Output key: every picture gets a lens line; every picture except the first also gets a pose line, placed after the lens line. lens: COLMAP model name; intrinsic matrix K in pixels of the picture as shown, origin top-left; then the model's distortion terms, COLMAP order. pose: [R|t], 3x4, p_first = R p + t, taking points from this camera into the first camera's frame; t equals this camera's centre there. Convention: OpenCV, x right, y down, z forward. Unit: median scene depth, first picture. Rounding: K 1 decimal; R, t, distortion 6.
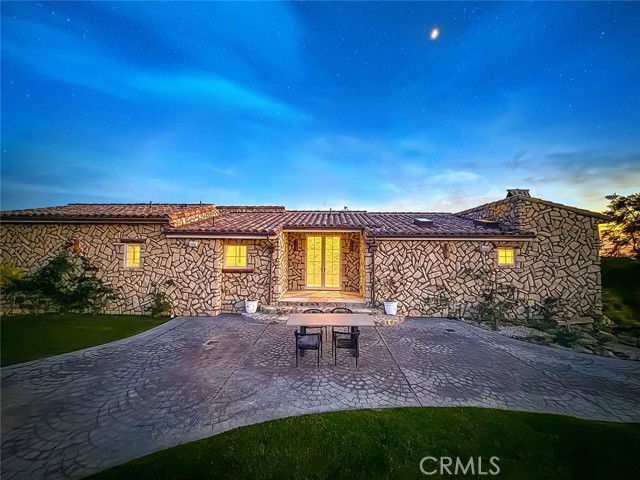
lens RADIAL K [[257.9, 0, 320.0], [0, 257.9, 240.0], [0, 0, 1]] dist [-0.000060, -0.000092]
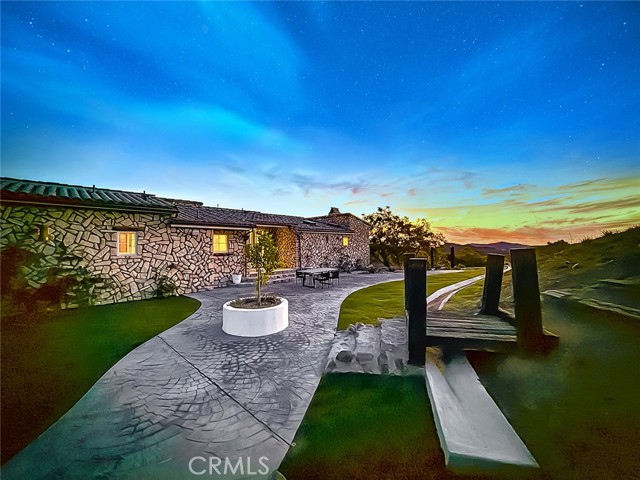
lens RADIAL K [[257.9, 0, 320.0], [0, 257.9, 240.0], [0, 0, 1]] dist [-0.000060, -0.000092]
pose [[0.658715, -0.002774, 0.752387, -1.004471], [-0.008614, 0.999900, 0.011229, 0.030572], [-0.752343, -0.013878, 0.658625, -0.233859]]
